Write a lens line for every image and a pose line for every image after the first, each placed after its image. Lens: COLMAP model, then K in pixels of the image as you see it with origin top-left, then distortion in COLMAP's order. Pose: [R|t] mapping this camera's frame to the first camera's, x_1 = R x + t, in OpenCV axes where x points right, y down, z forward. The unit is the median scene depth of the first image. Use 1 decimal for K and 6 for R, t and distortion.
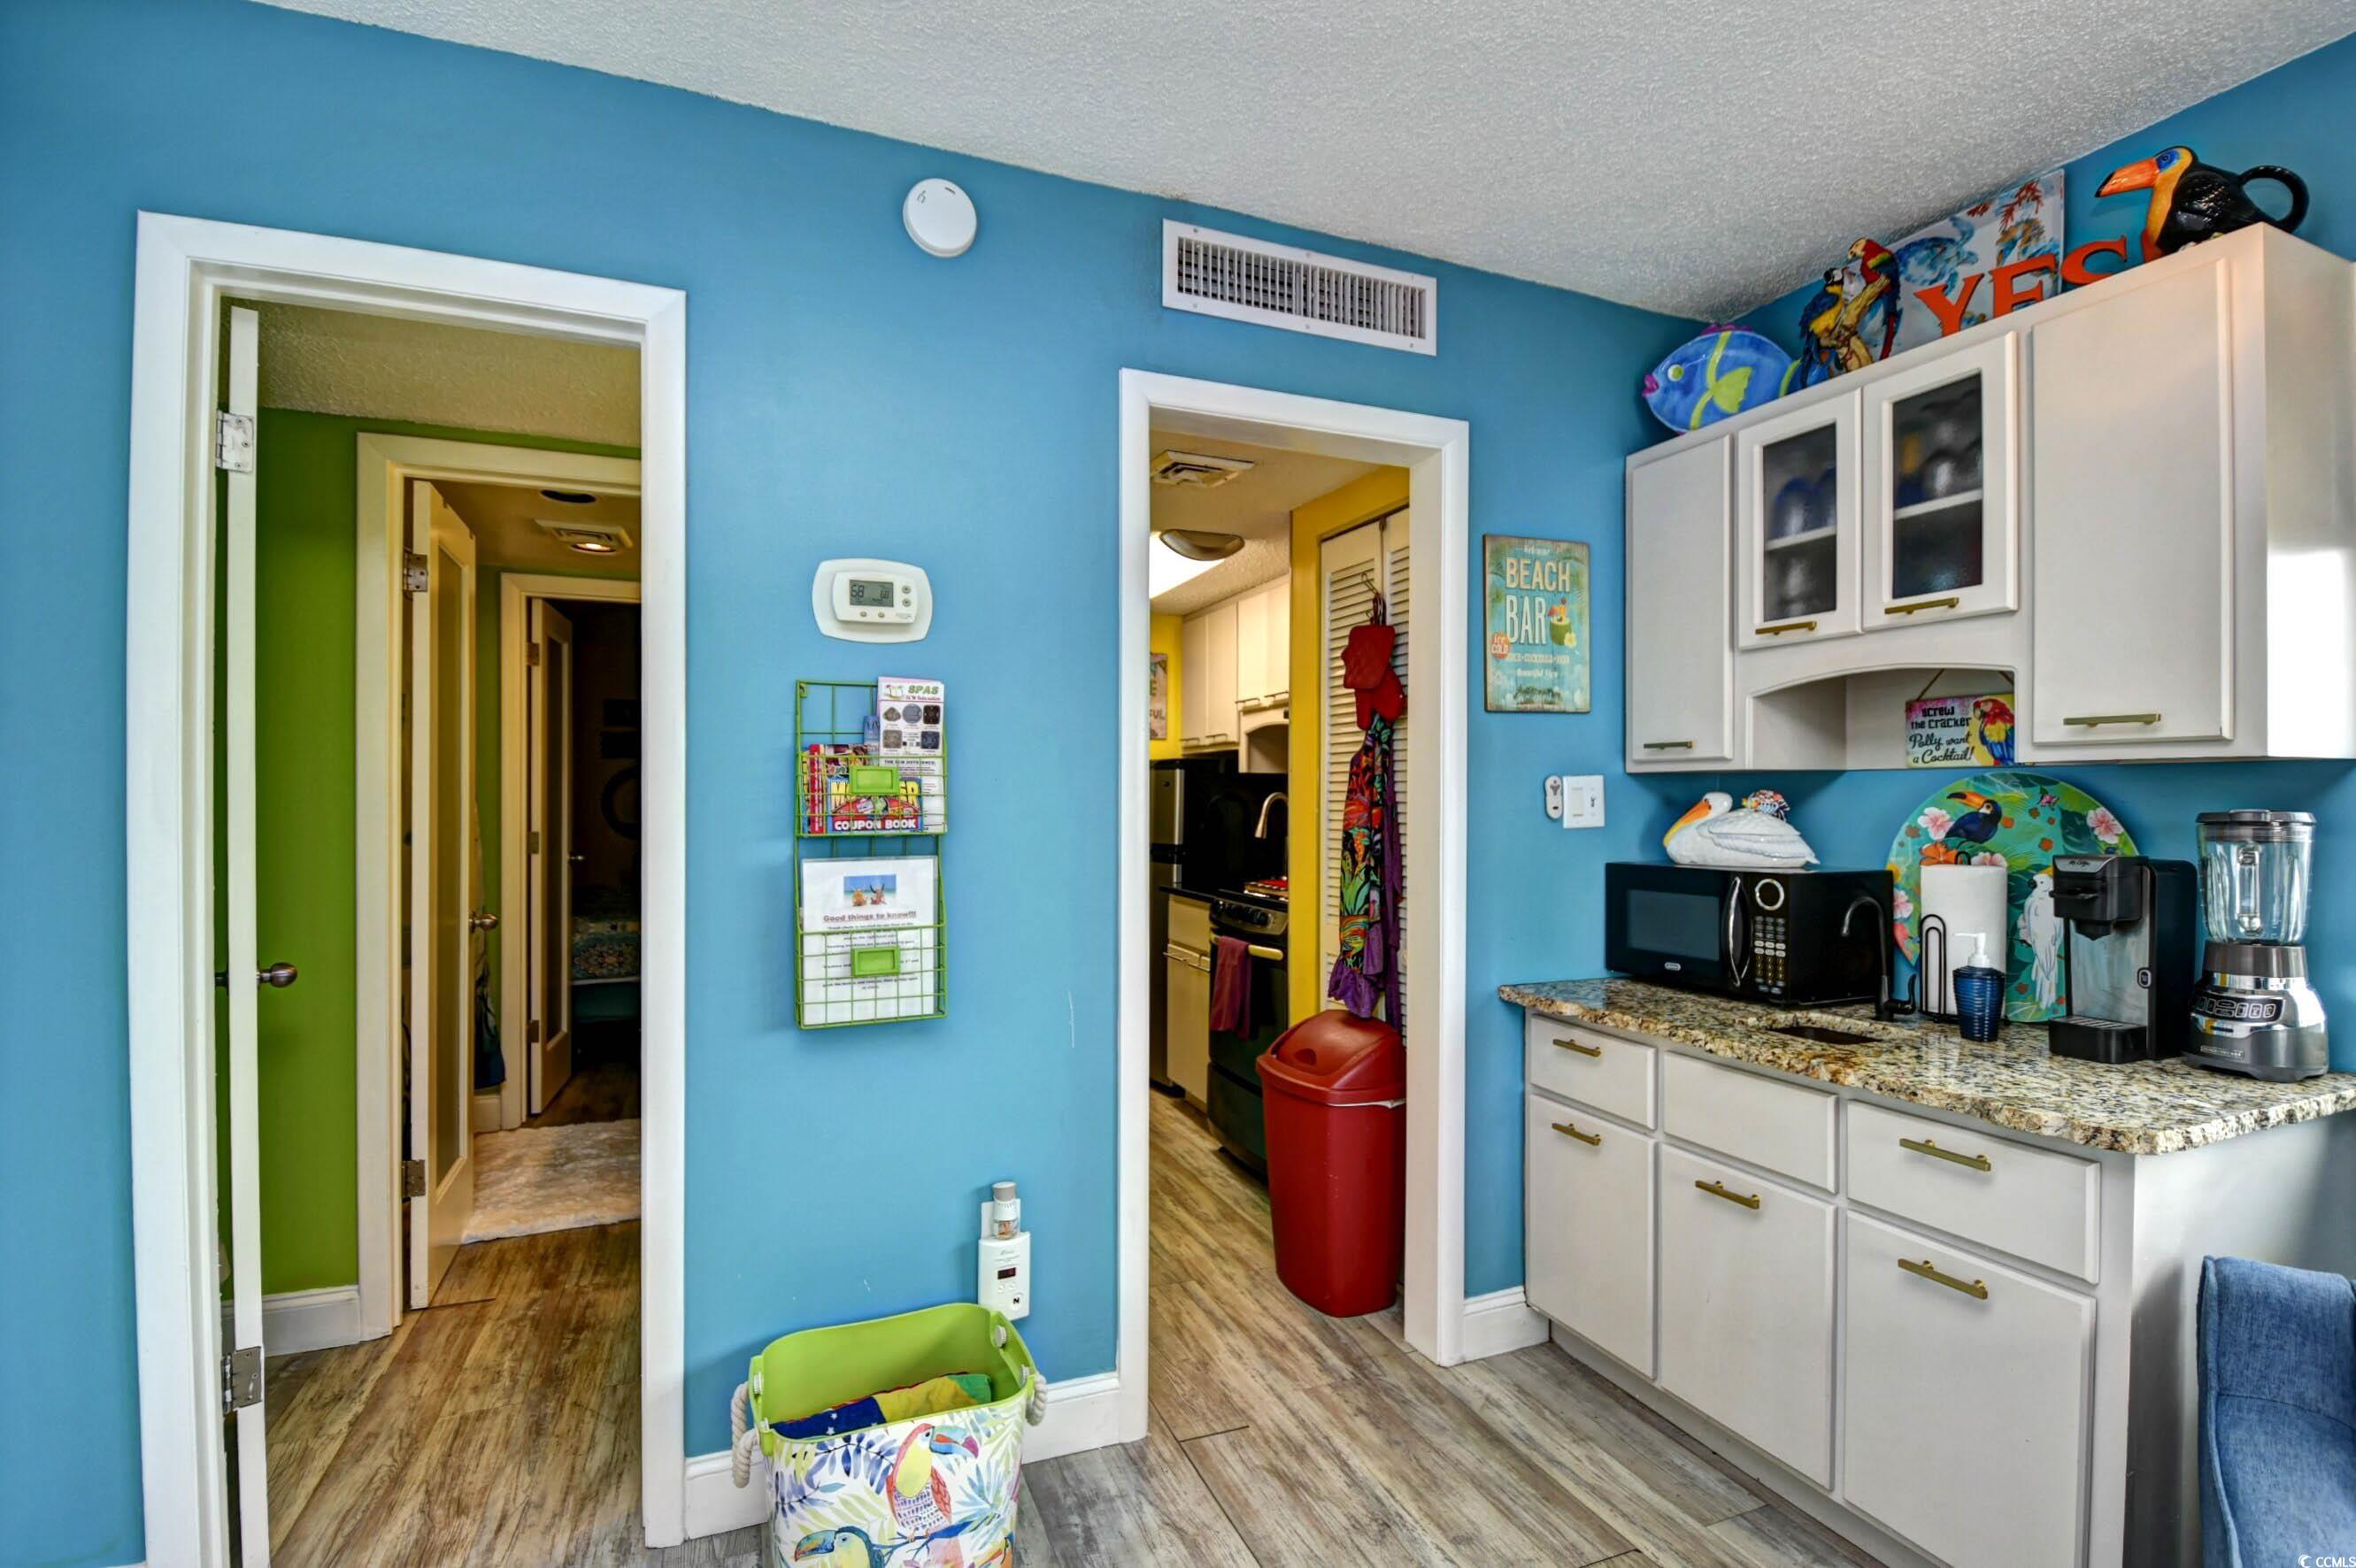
lens RADIAL K [[1068.6, 0, 1171.2], [0, 1068.6, 798.5], [0, 0, 1]] dist [-0.010541, -0.000458]
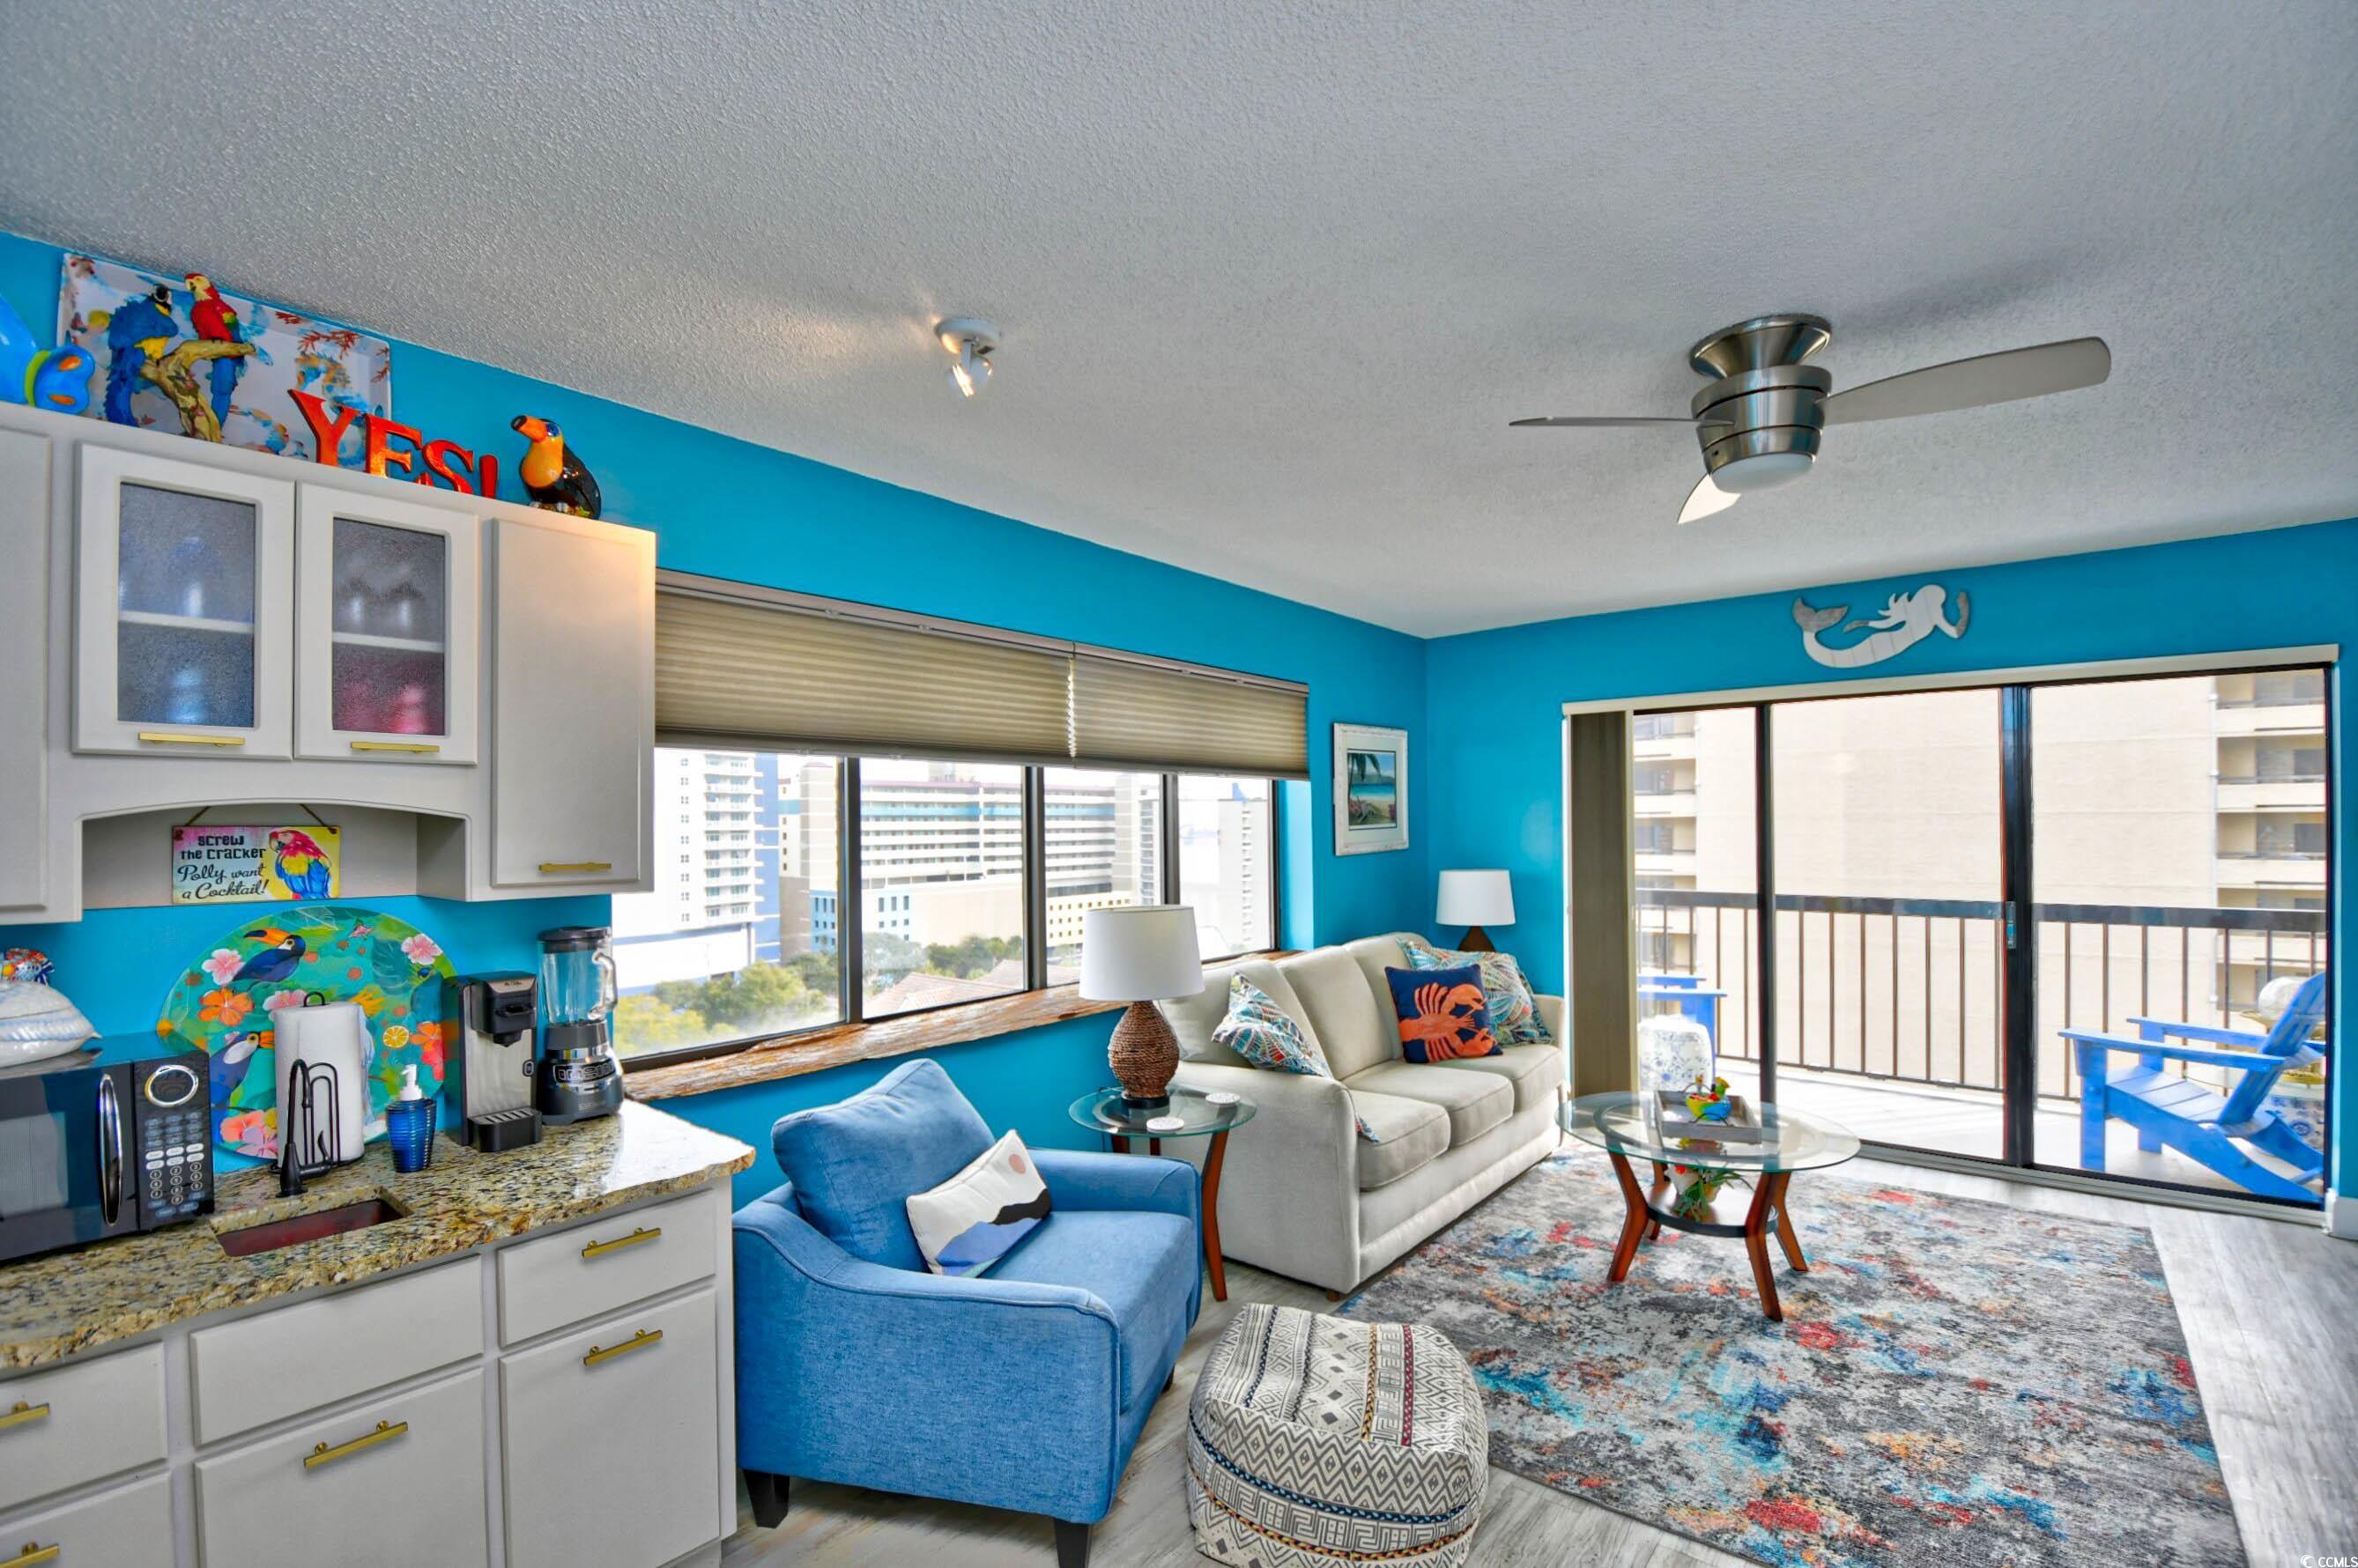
lens RADIAL K [[1043.1, 0, 1184.7], [0, 1043.1, 822.4], [0, 0, 1]] dist [0.017089, -0.023565]
pose [[-0.467777, 0.000780, 0.883846, -0.424704], [0.007132, 0.999970, 0.002892, -0.093930], [-0.883818, 0.007656, -0.467768, 0.697489]]
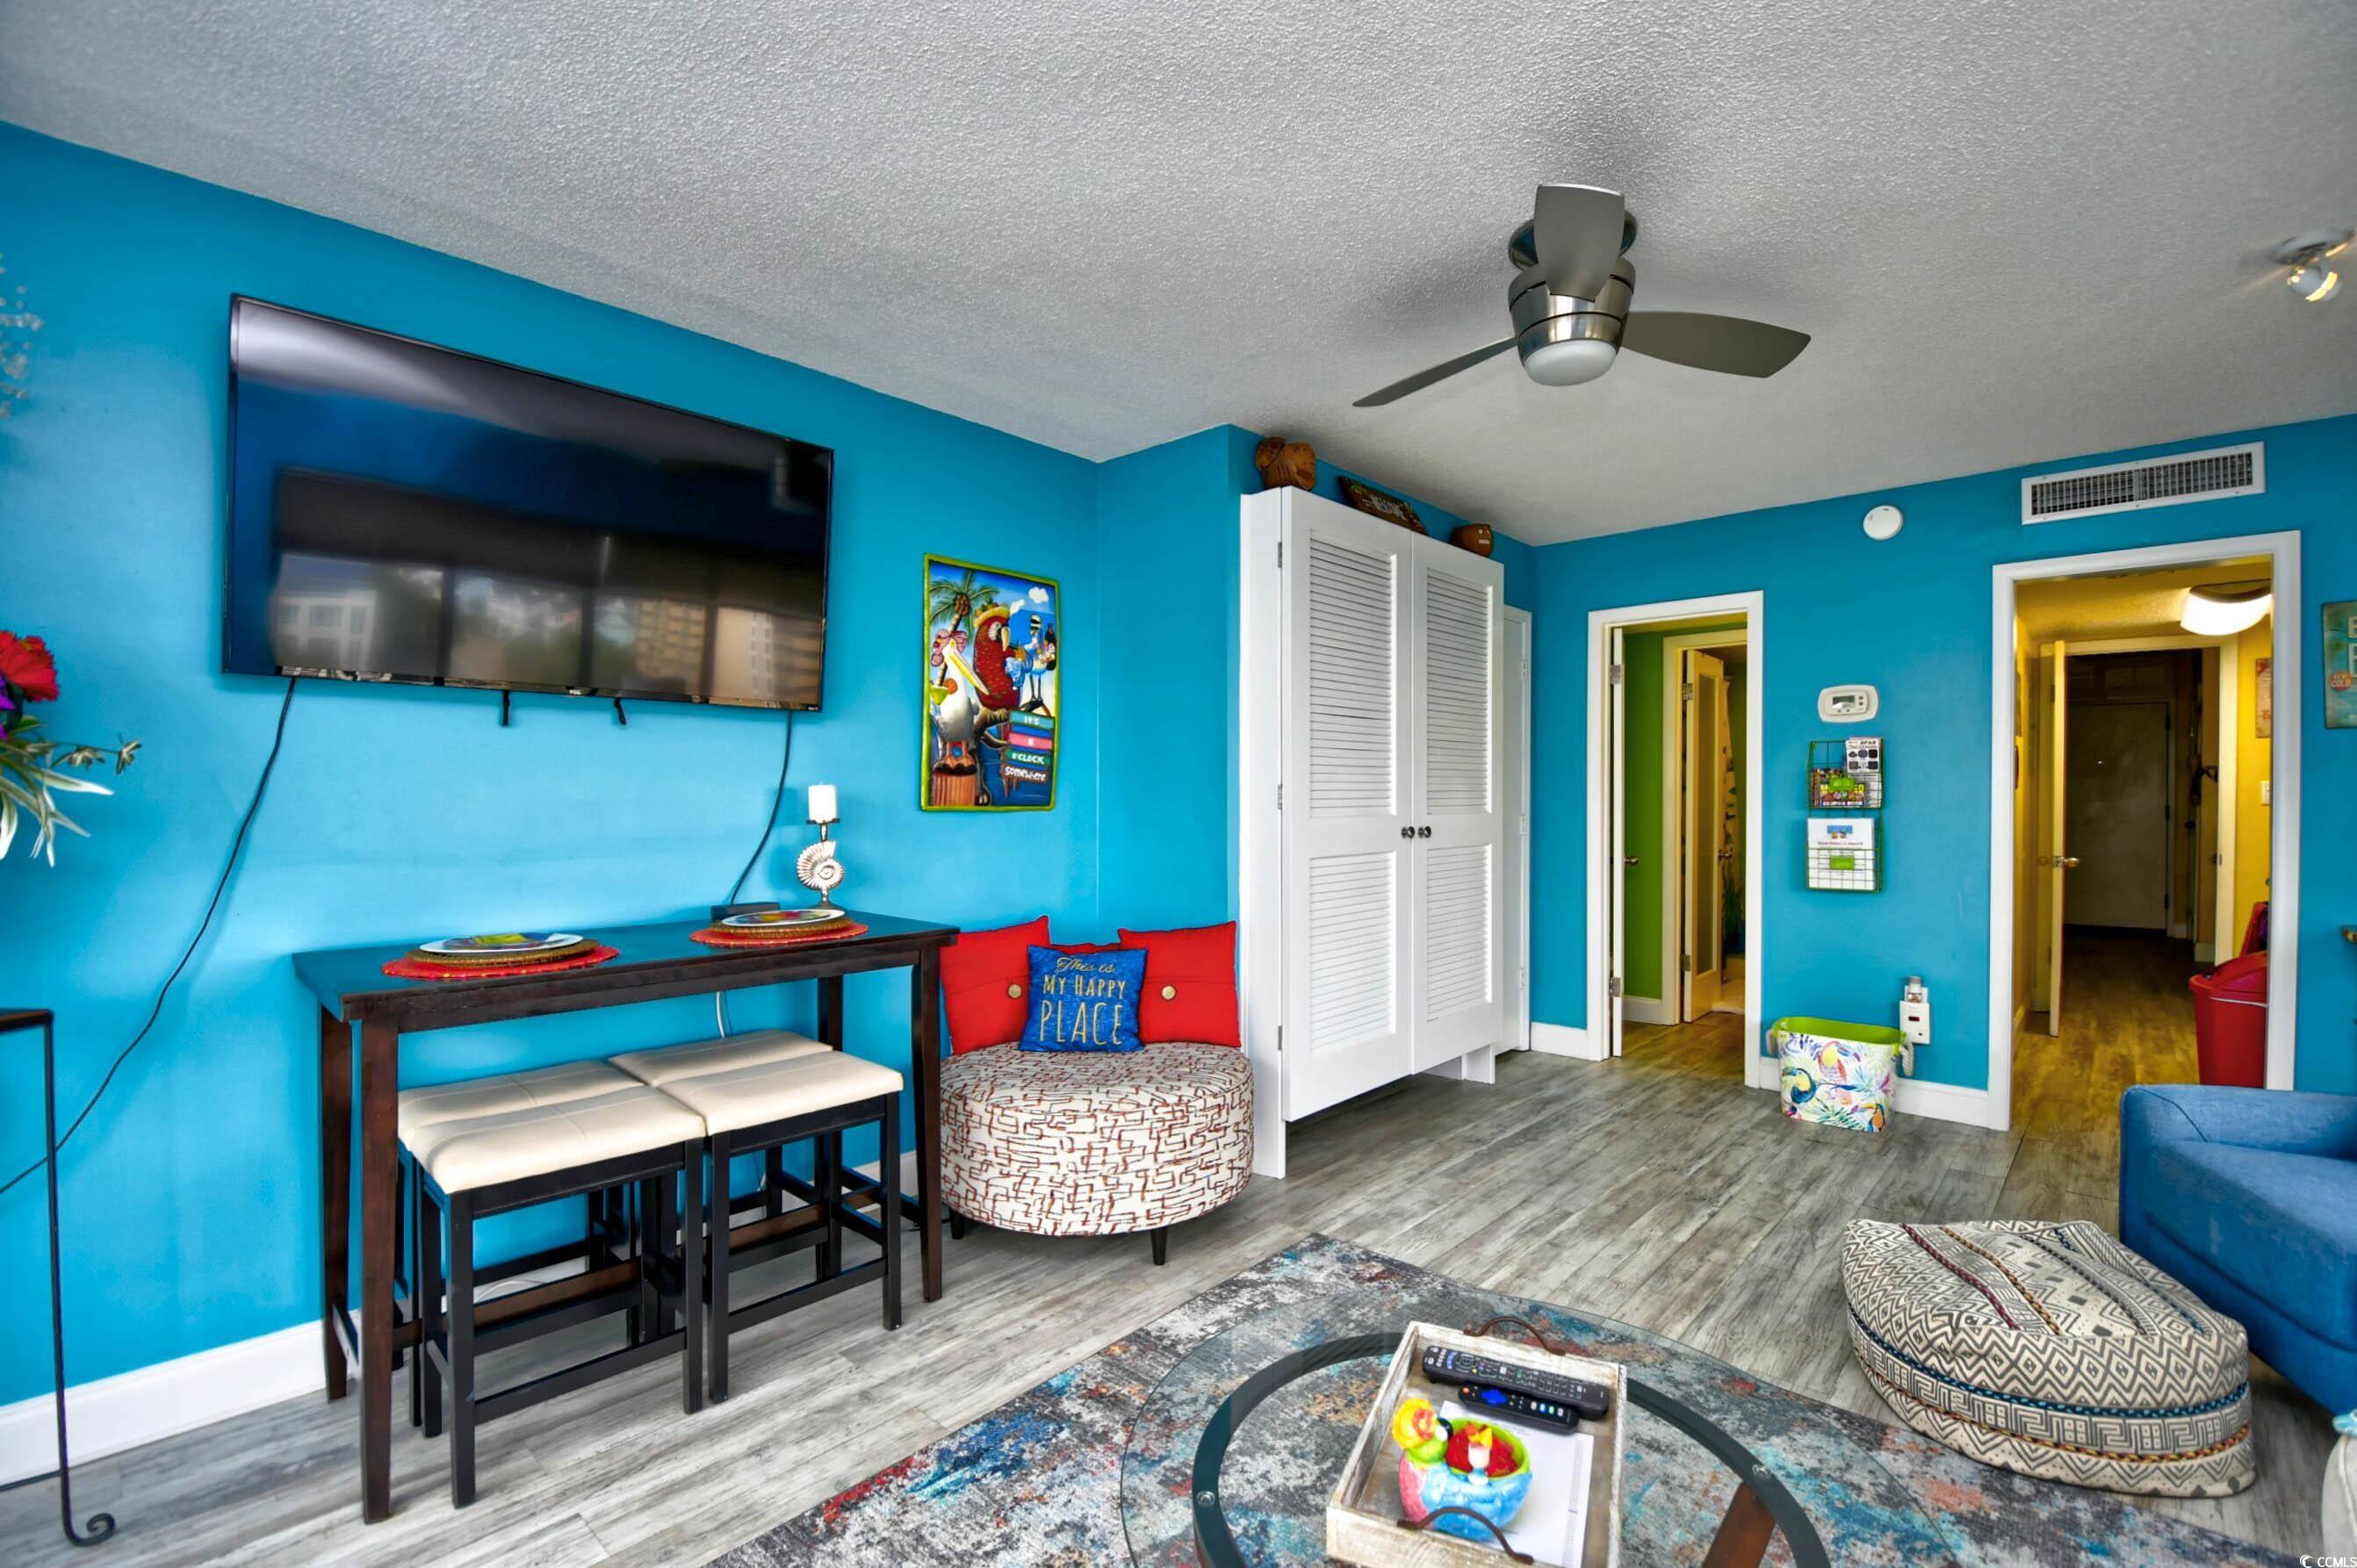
lens RADIAL K [[1039.4, 0, 1182.4], [0, 1039.4, 803.5], [0, 0, 1]] dist [0.026219, -0.029394]
pose [[0.416921, 0.007094, -0.908915, 0.931362], [0.002327, 0.999958, 0.008872, 0.001202], [0.908940, -0.005814, 0.416887, -0.974419]]
